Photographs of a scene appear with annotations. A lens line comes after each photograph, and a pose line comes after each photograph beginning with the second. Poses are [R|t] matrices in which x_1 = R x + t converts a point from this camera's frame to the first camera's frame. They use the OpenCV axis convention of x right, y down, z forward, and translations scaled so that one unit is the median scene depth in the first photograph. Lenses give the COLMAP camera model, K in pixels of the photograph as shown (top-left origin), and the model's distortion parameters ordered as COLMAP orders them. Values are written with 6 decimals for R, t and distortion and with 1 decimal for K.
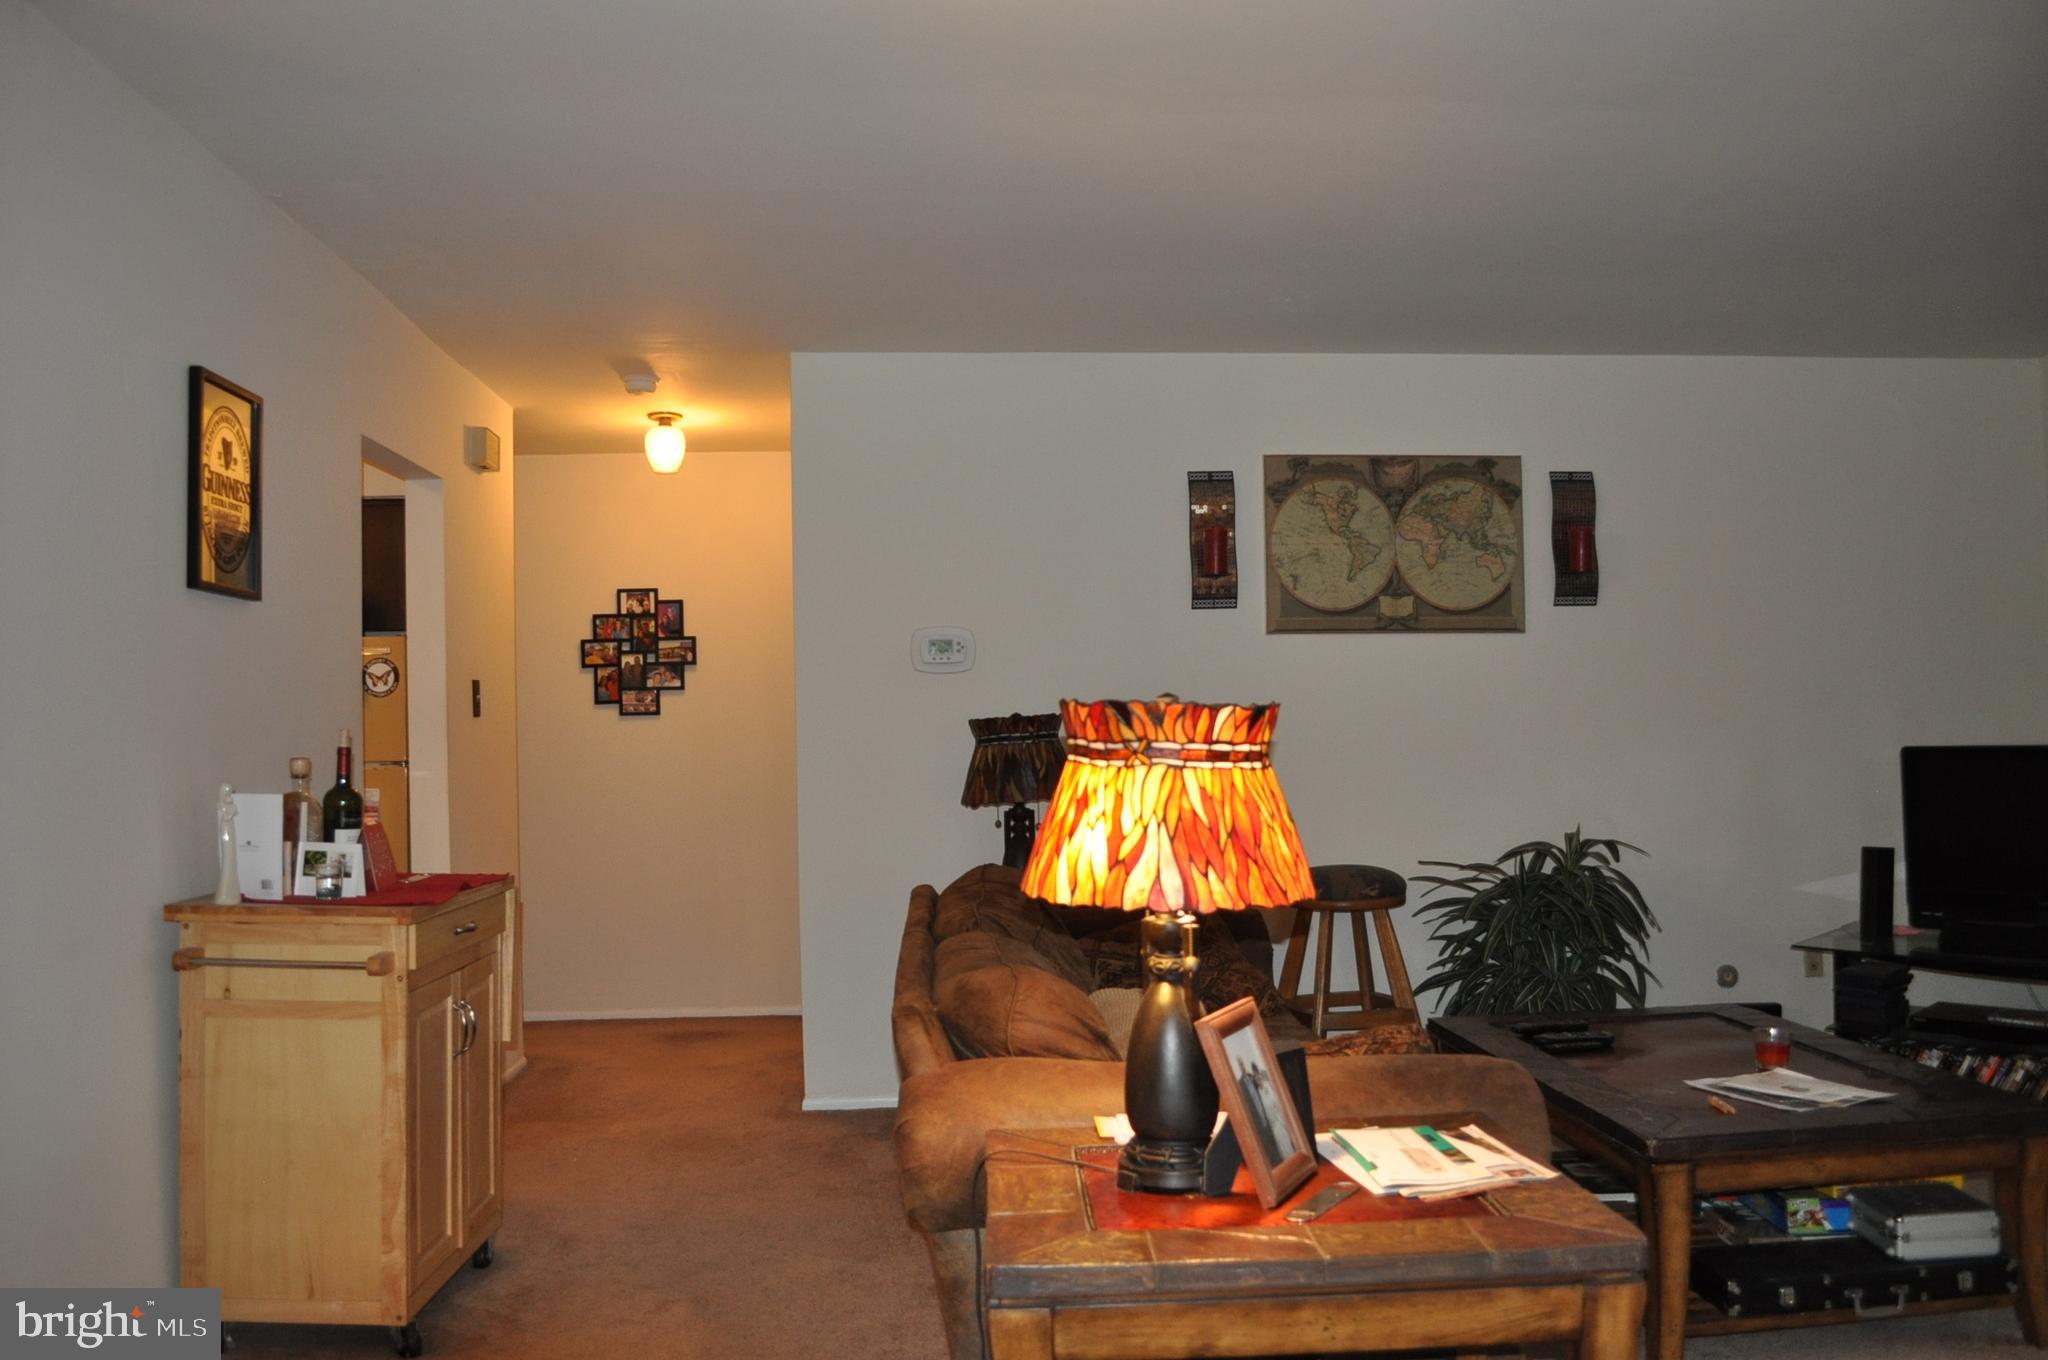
lens RADIAL K [[1605.0, 0, 1026.7], [0, 1605.0, 697.1], [0, 0, 1]] dist [-0.083402, 0.008839]
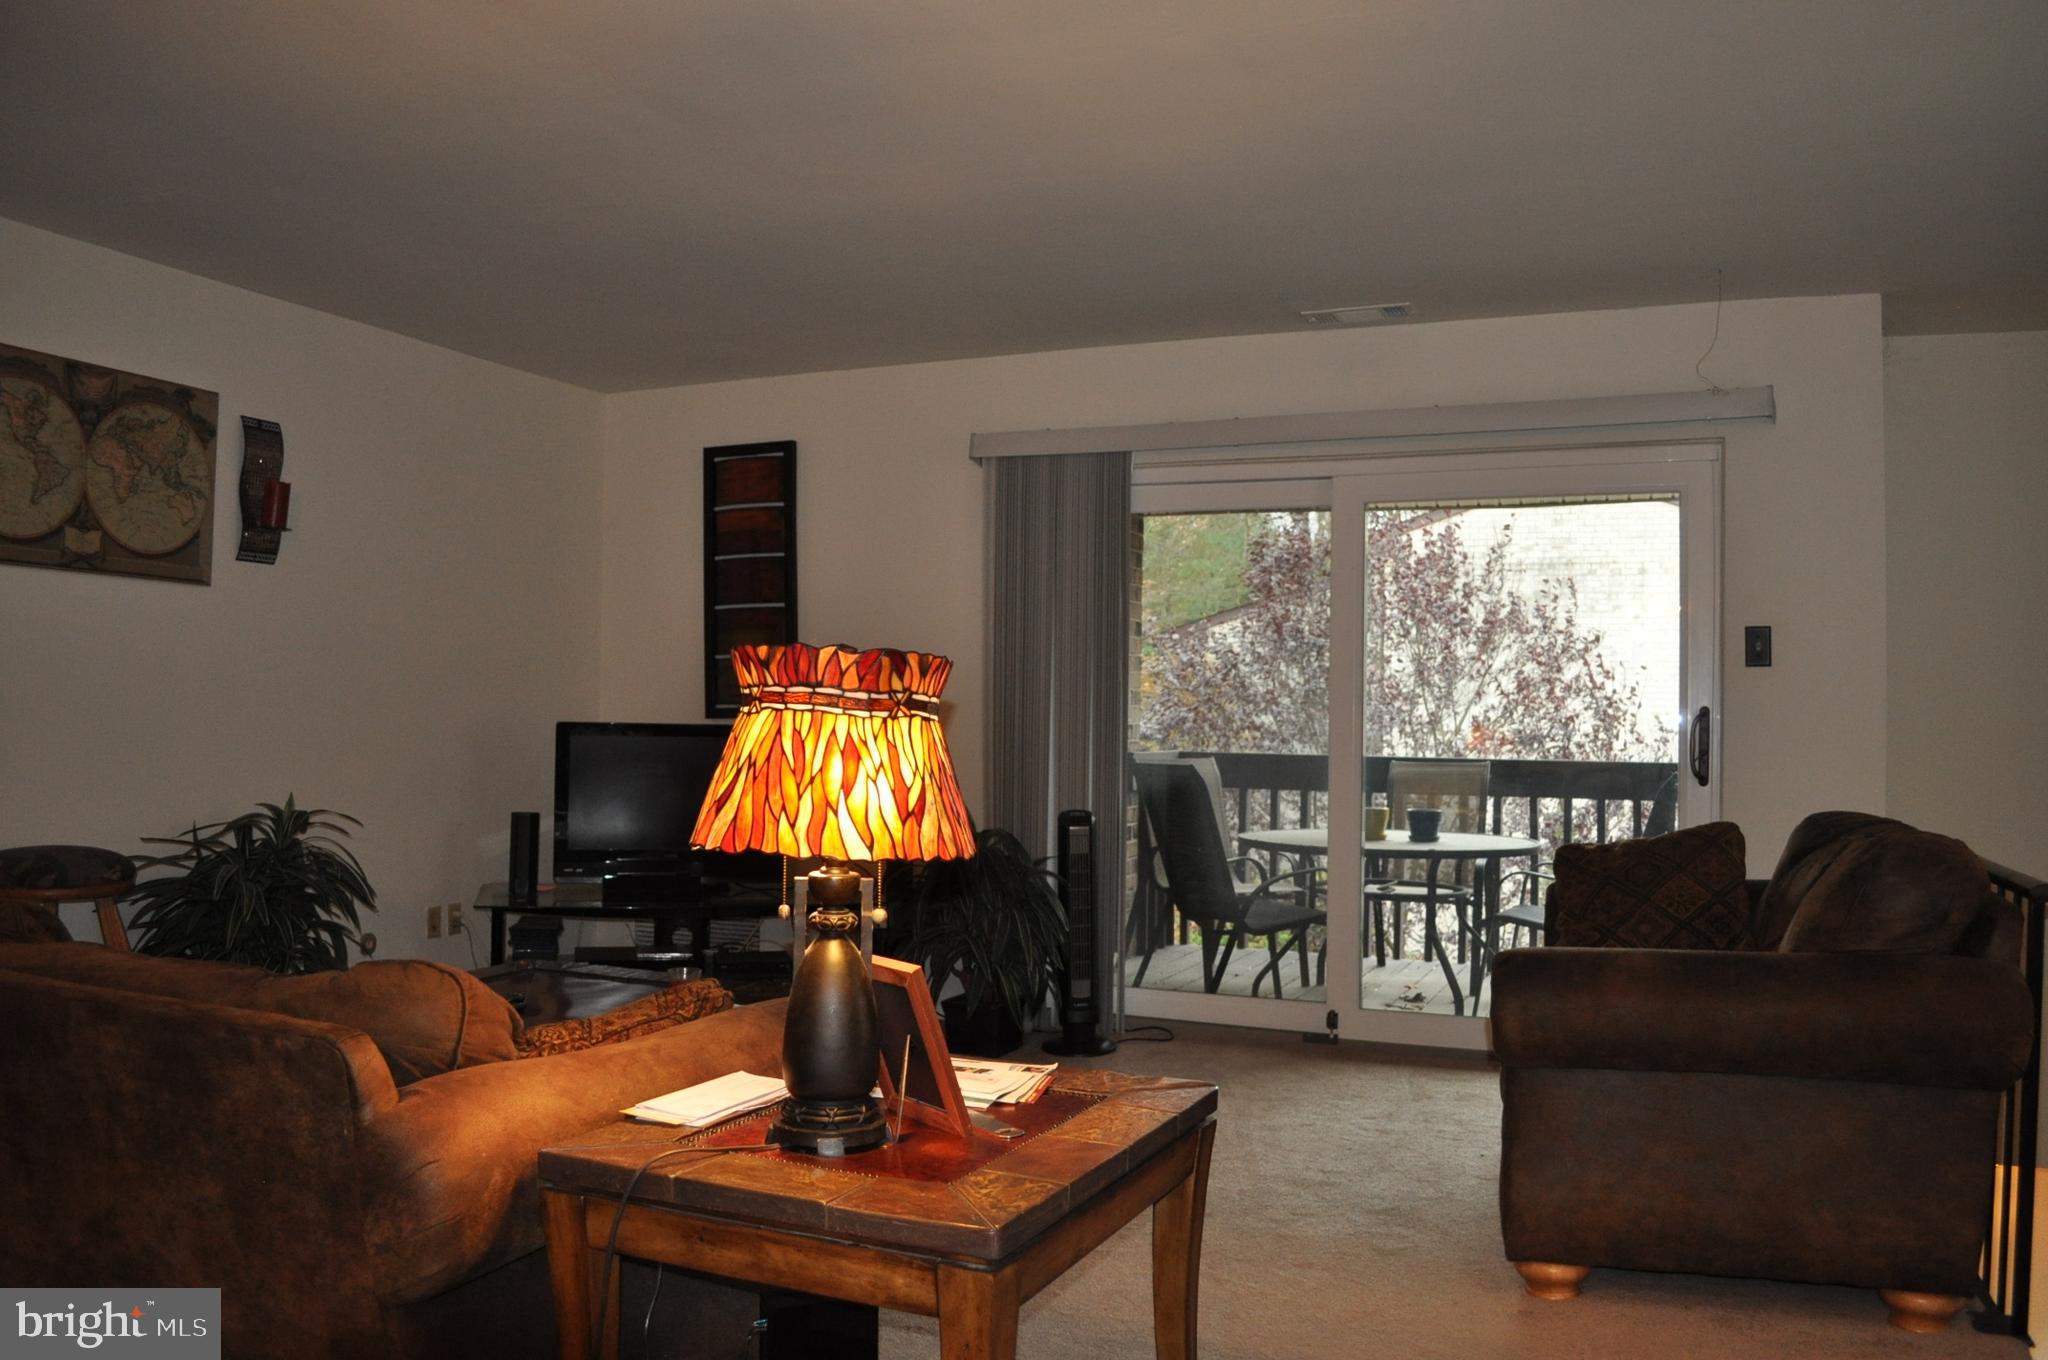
lens RADIAL K [[1605.0, 0, 1026.7], [0, 1605.0, 697.1], [0, 0, 1]] dist [-0.083402, 0.008839]
pose [[0.440919, 0.037623, 0.896758, -0.469804], [-0.049231, 0.998631, -0.017691, 0.026389], [-0.896196, -0.036348, 0.442168, 0.294005]]
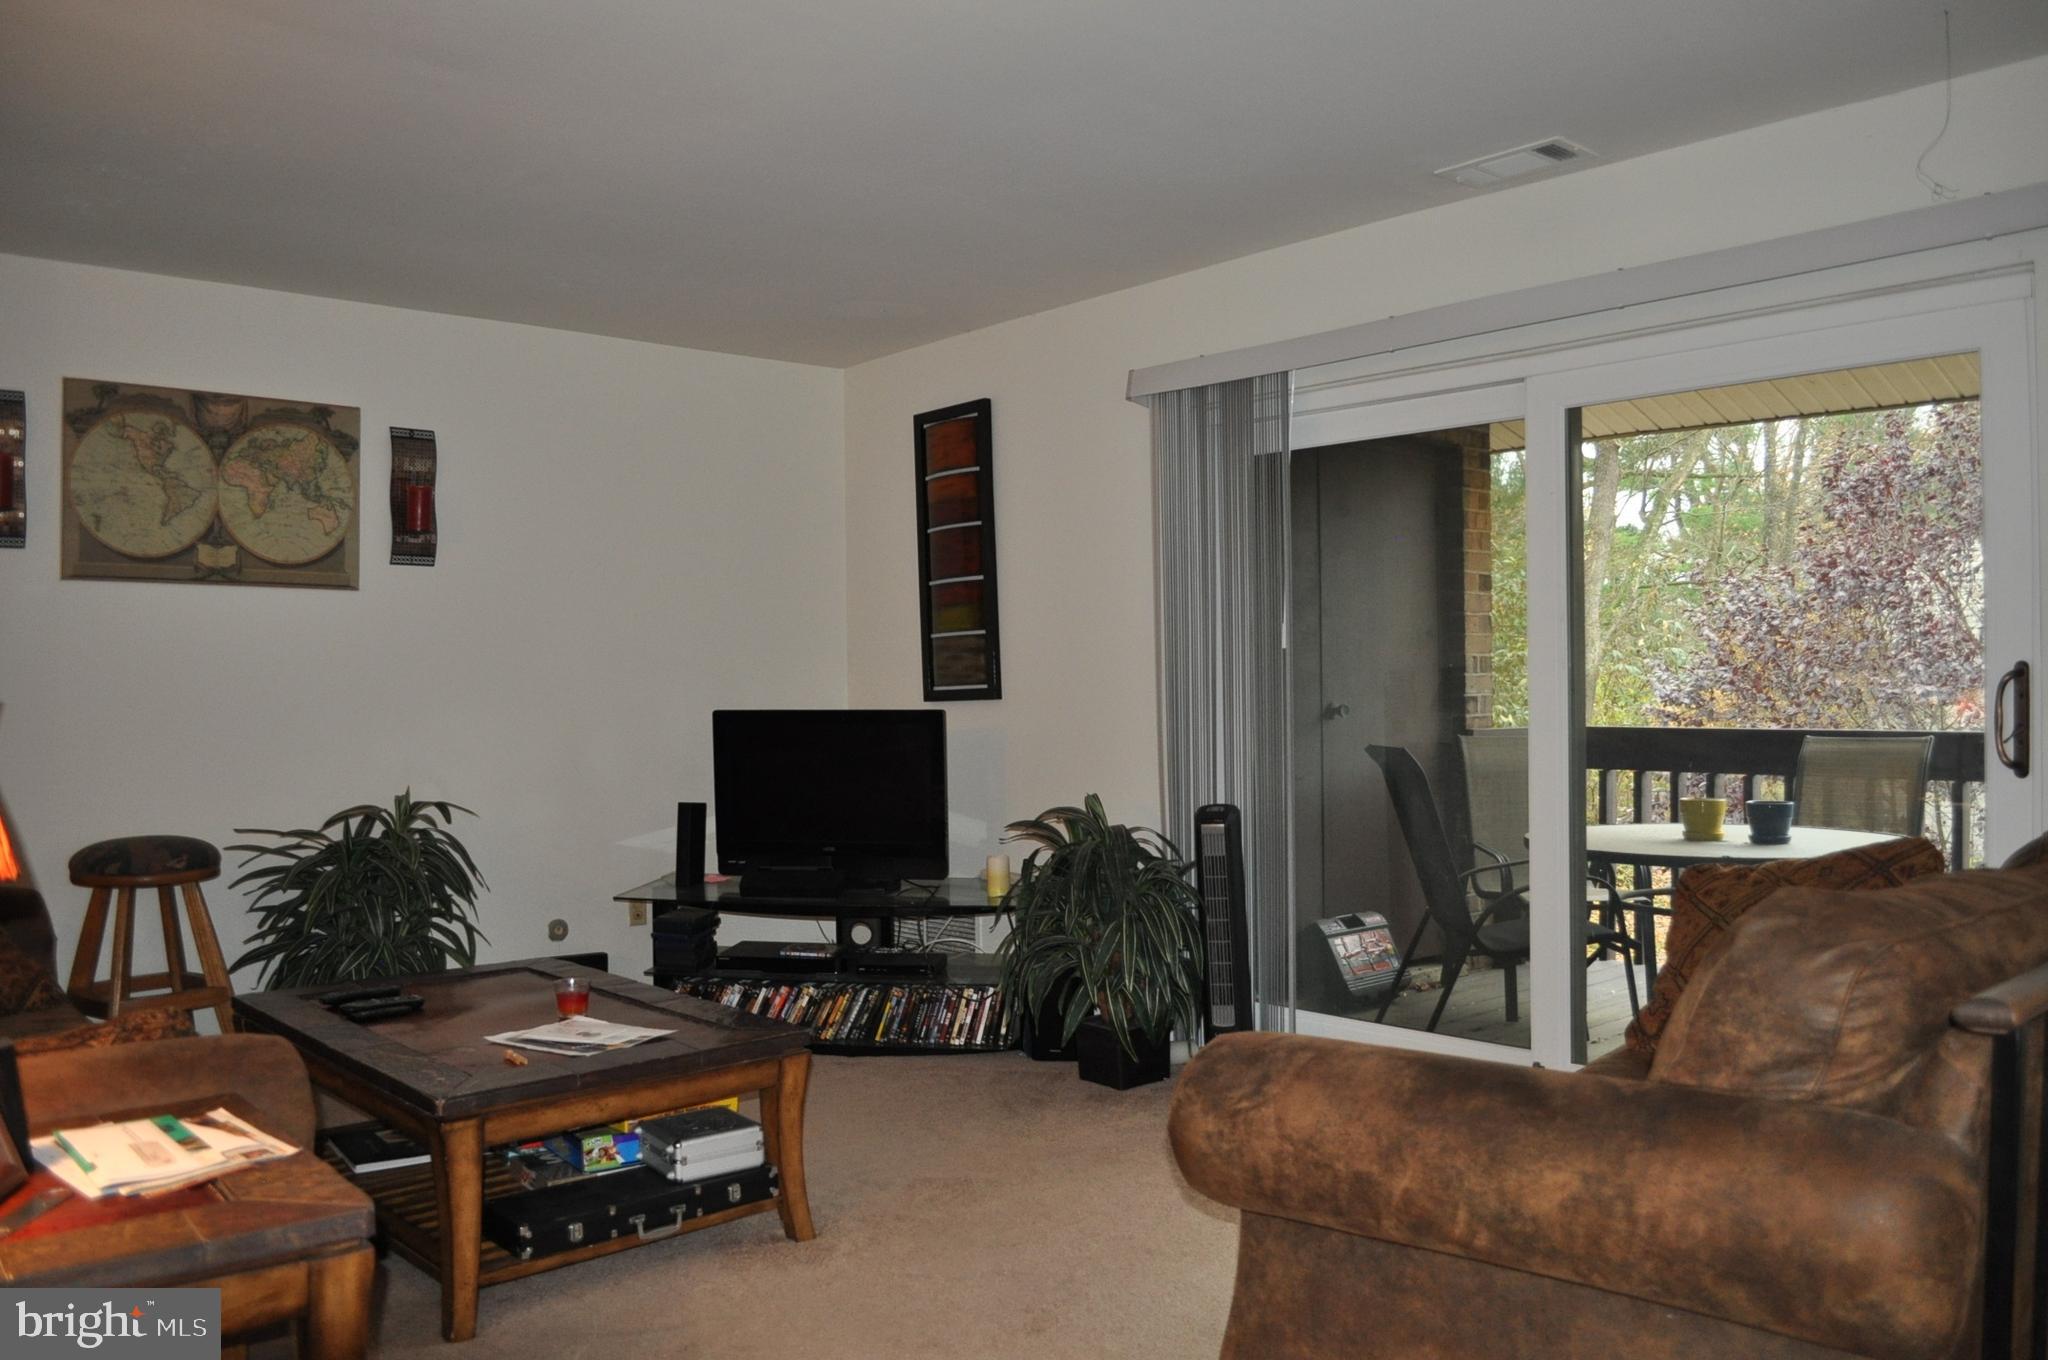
lens RADIAL K [[1605.0, 0, 1026.7], [0, 1605.0, 697.1], [0, 0, 1]] dist [-0.083402, 0.008839]
pose [[0.782347, 0.008251, 0.622789, 0.052640], [-0.023492, 0.999592, 0.016267, -0.001225], [-0.622400, -0.027357, 0.782221, -0.014943]]
